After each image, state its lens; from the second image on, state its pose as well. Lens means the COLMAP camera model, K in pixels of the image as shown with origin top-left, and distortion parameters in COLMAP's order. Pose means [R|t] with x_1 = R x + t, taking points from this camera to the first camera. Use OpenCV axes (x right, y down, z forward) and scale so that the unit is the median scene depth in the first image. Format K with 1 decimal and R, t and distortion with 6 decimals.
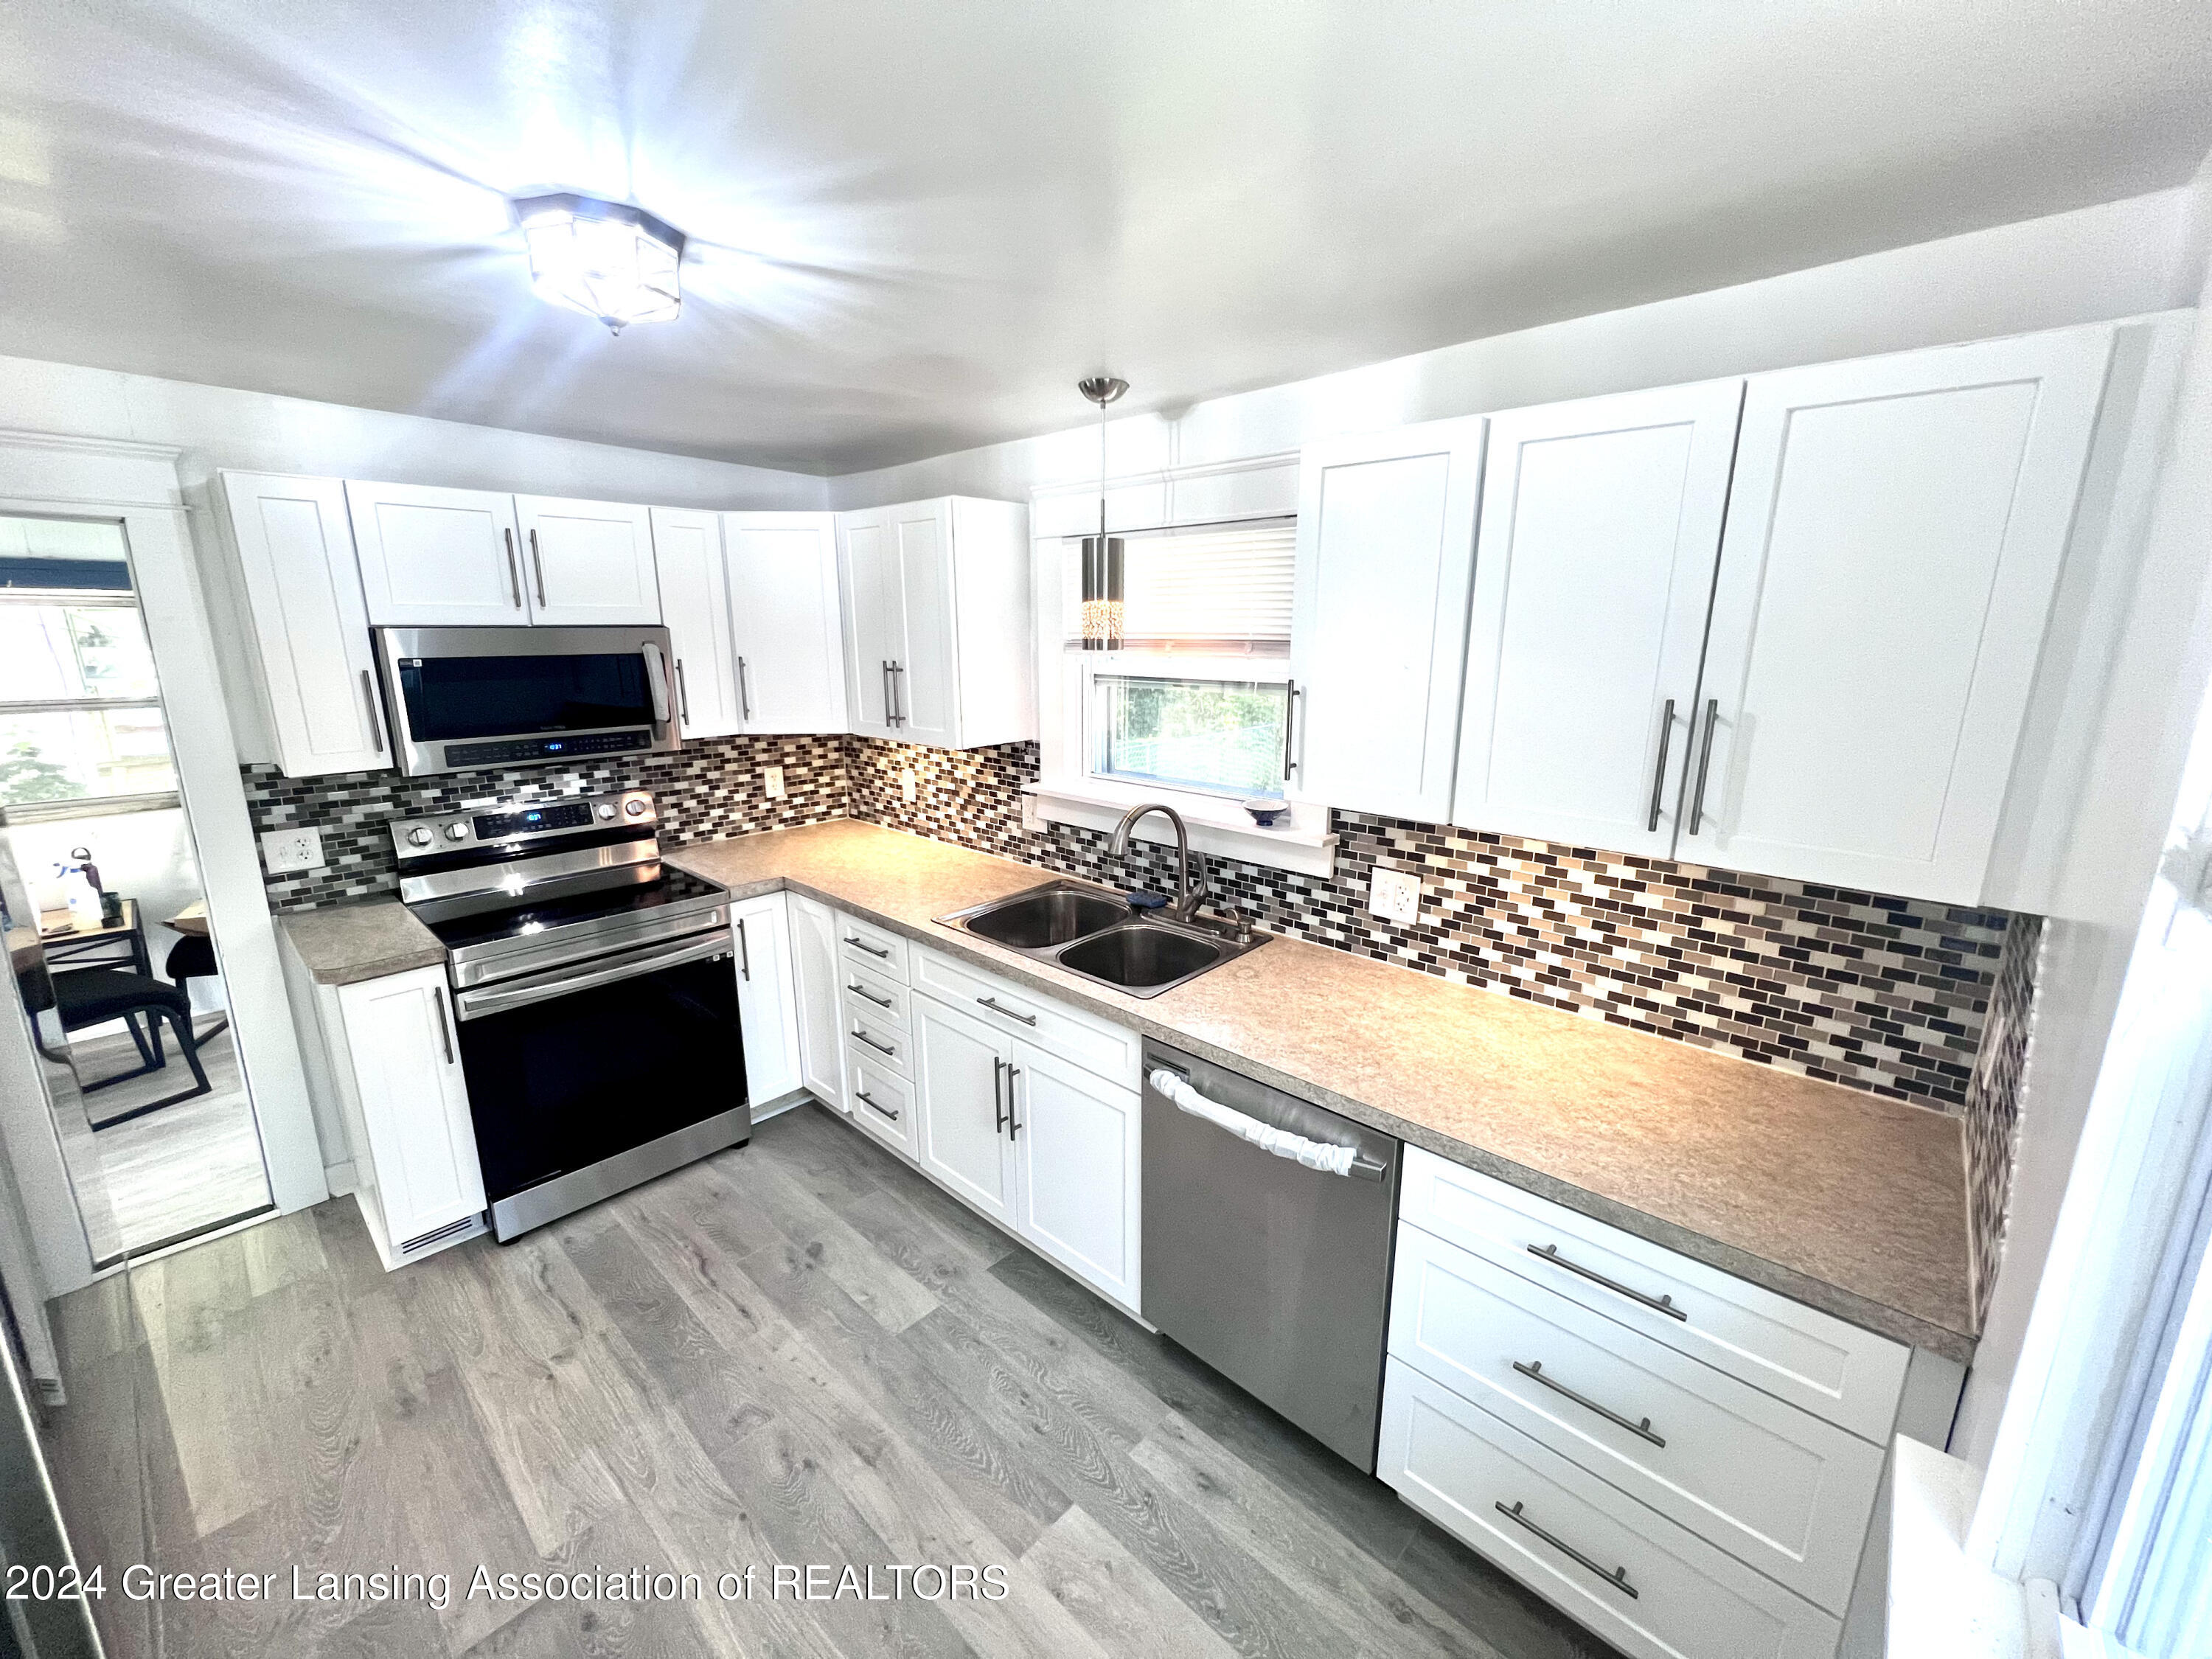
lens RADIAL K [[883.0, 0, 1107.5], [0, 883.0, 825.8], [0, 0, 1]] dist [-0.001633, 0.000490]
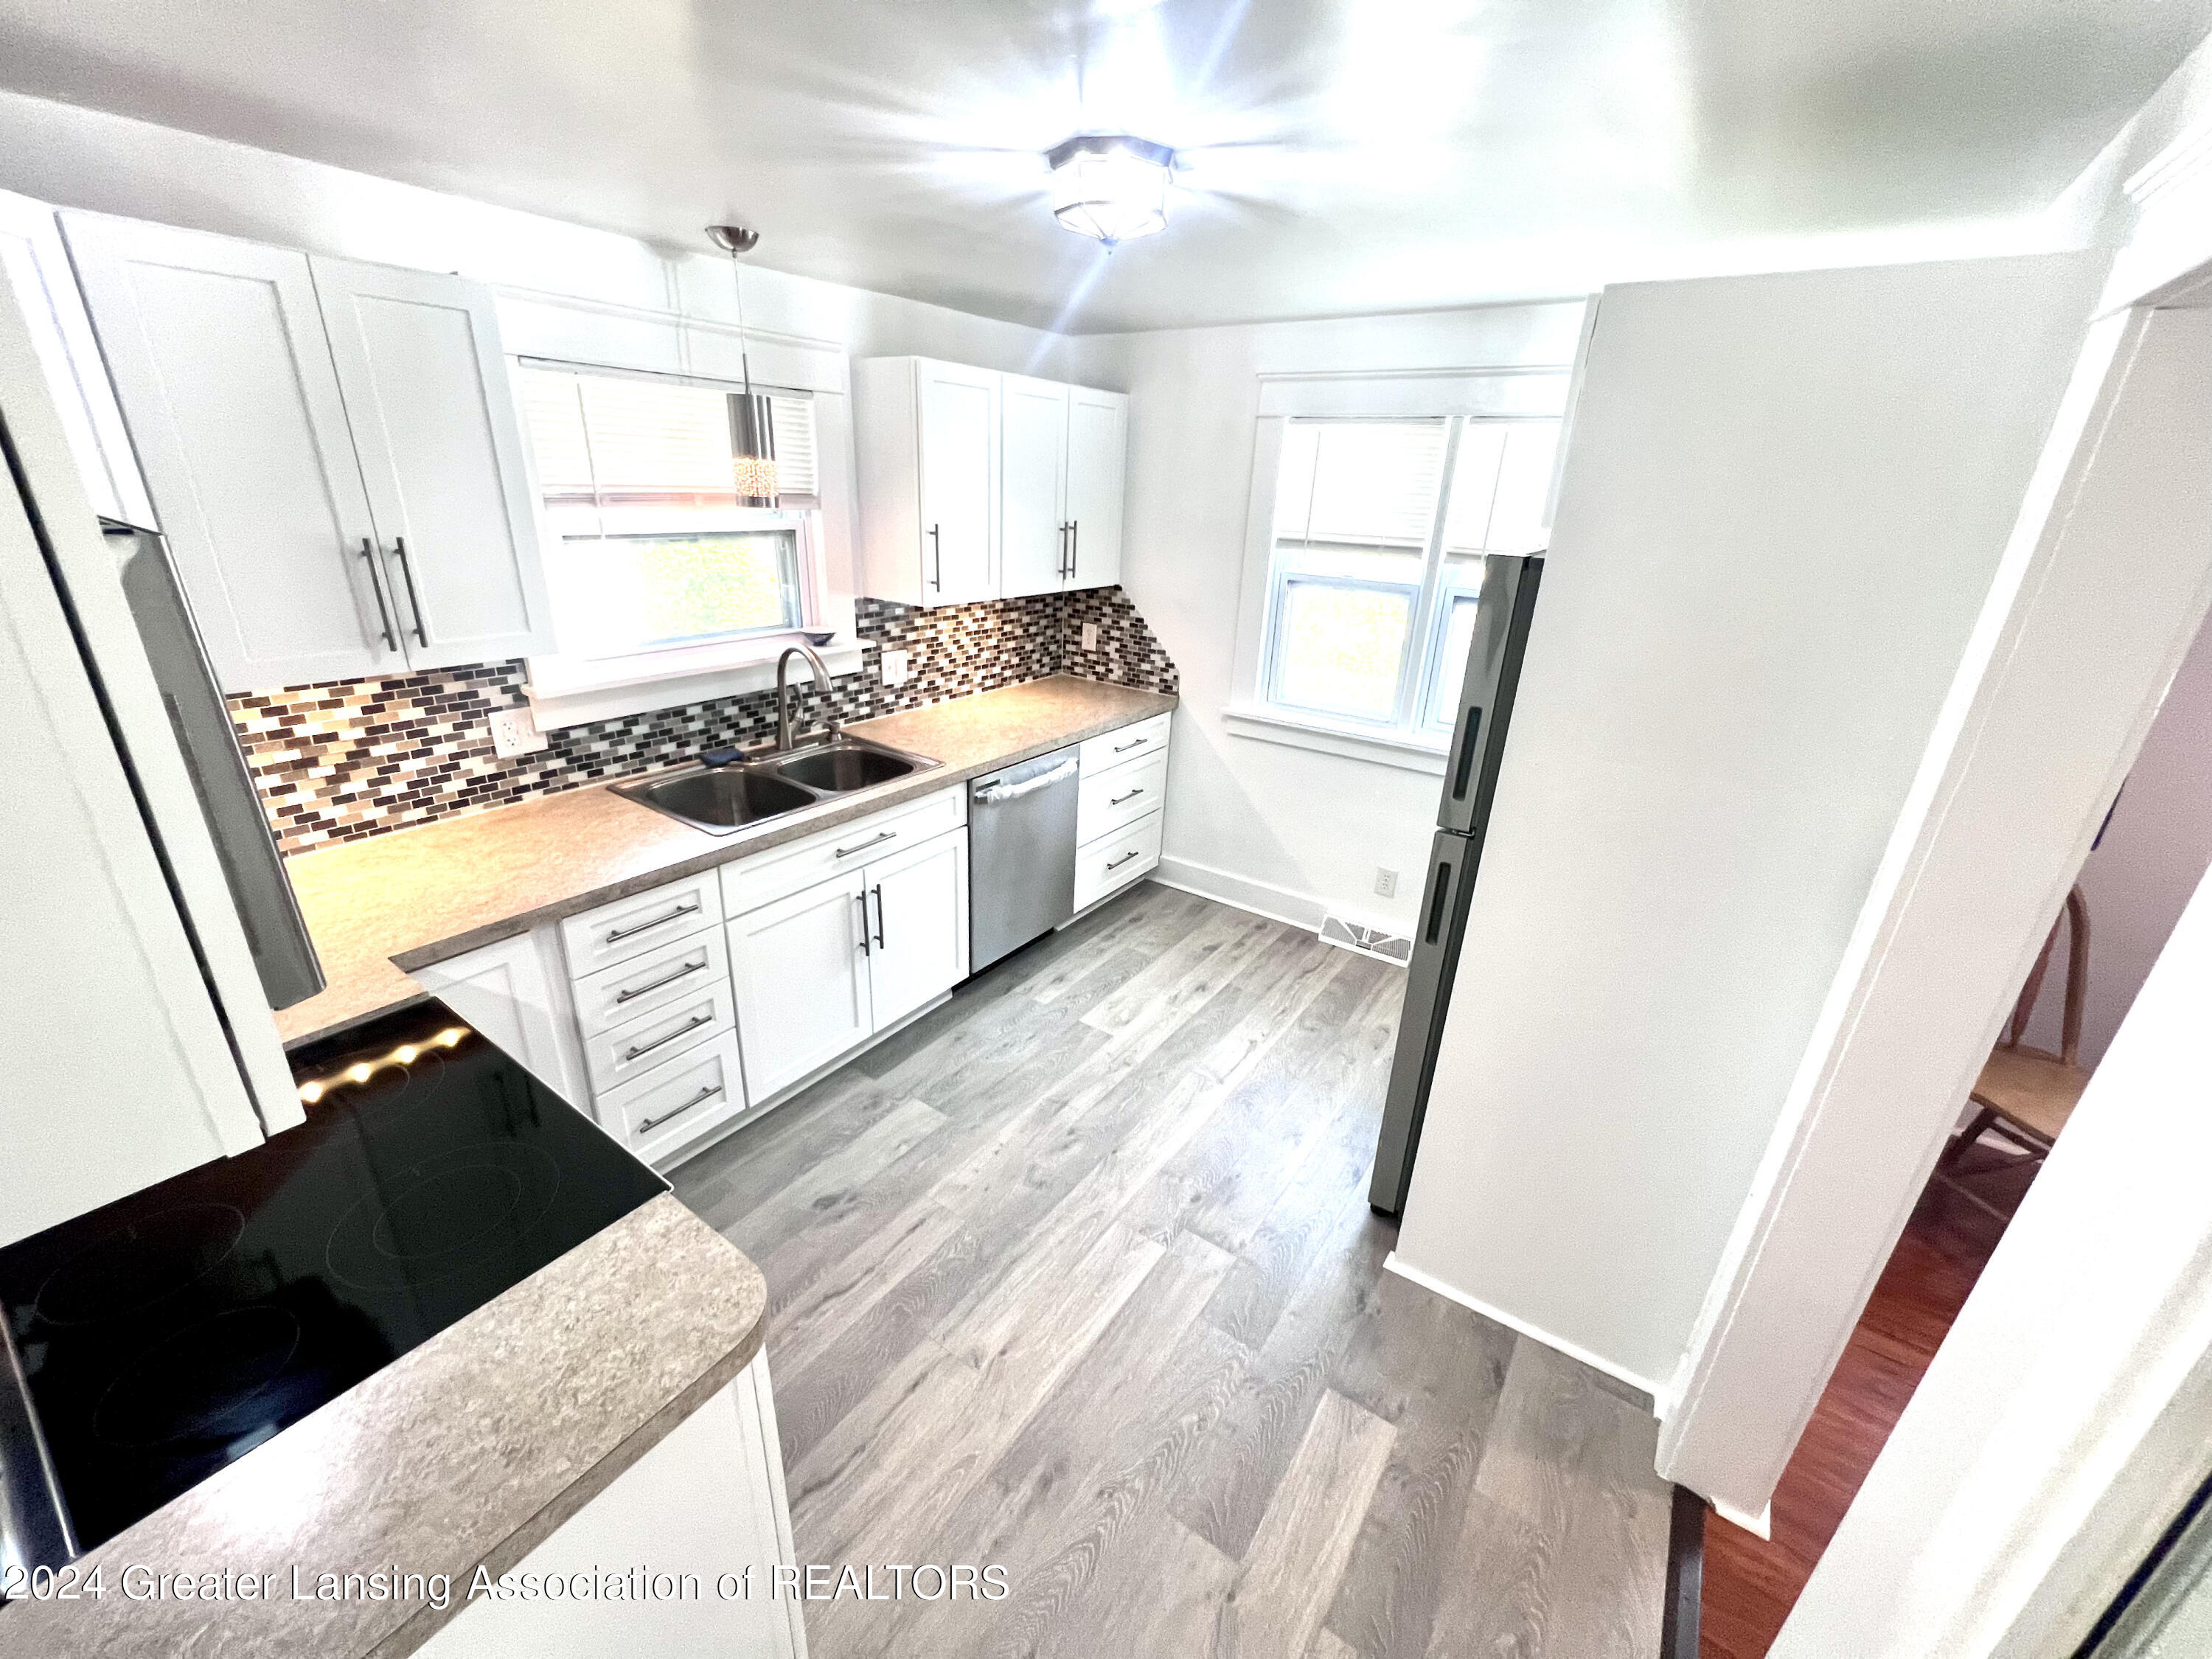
lens RADIAL K [[883.0, 0, 1107.5], [0, 883.0, 825.8], [0, 0, 1]] dist [-0.001633, 0.000490]
pose [[-0.140277, -0.369780, 0.918469, -1.222680], [0.180274, 0.902597, 0.390923, -0.202573], [-0.973562, 0.220414, -0.059952, 0.783469]]
